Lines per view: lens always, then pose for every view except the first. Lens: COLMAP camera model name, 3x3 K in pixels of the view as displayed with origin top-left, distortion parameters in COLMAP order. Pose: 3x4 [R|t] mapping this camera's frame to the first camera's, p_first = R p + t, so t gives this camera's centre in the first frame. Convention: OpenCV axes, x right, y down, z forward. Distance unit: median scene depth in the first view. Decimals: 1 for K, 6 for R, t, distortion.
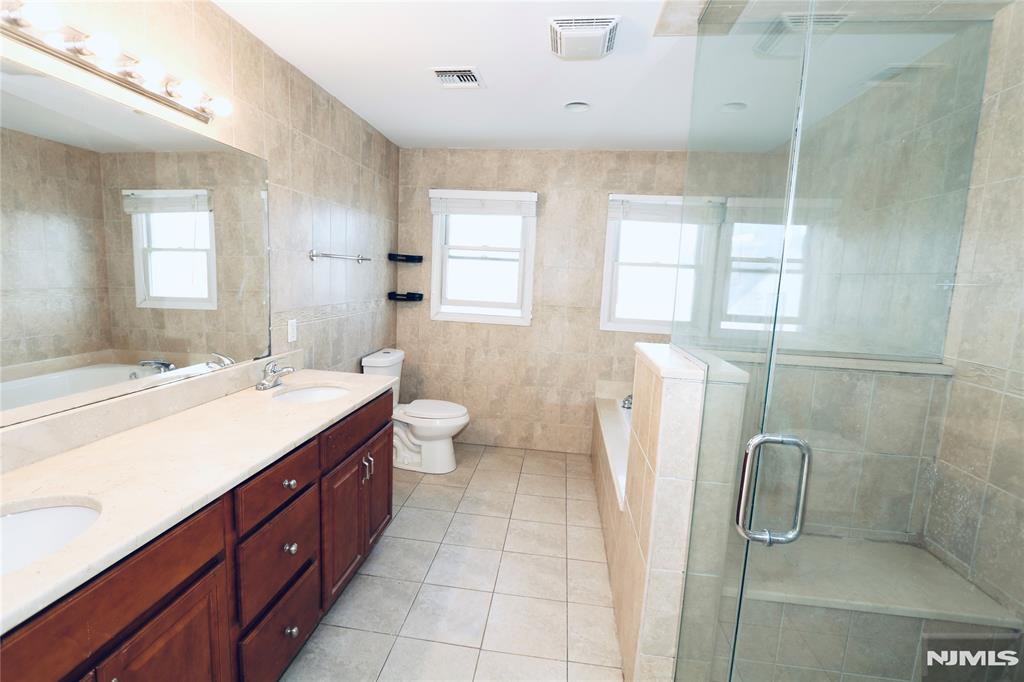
lens RADIAL K [[467.8, 0, 506.3], [0, 467.8, 341.3], [0, 0, 1]] dist [-0.021152, 0.003531]
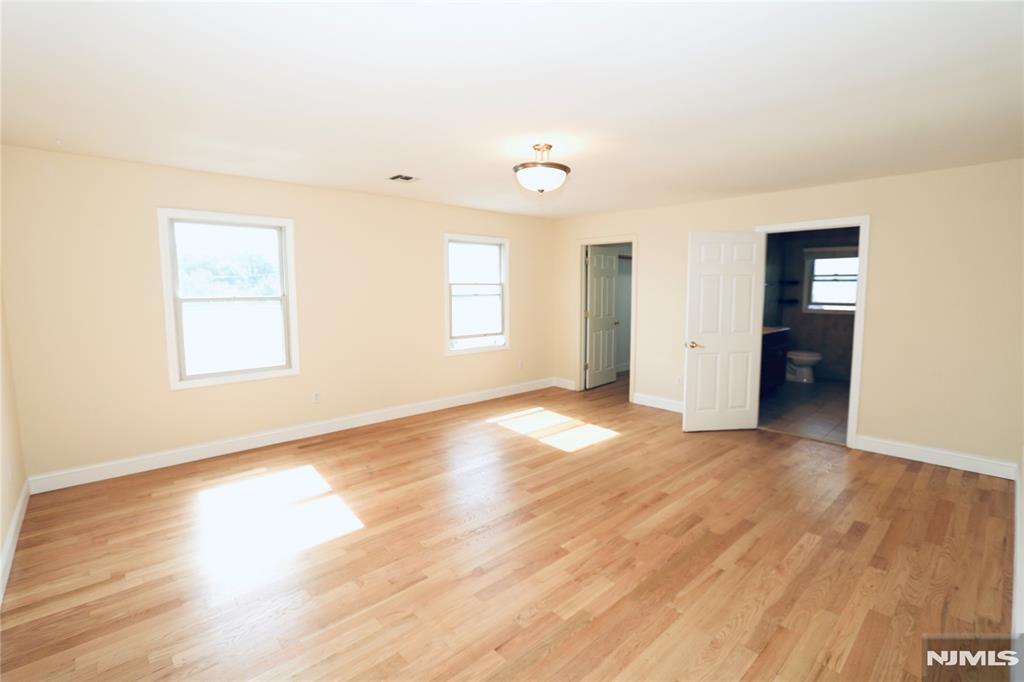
lens RADIAL K [[467.8, 0, 510.3], [0, 467.8, 339.4], [0, 0, 1]] dist [-0.021152, 0.003531]
pose [[0.761256, 0.026654, -0.647903, 0.177501], [-0.055684, 0.998151, -0.024364, 0.187582], [0.646056, 0.054625, 0.761333, -1.318683]]
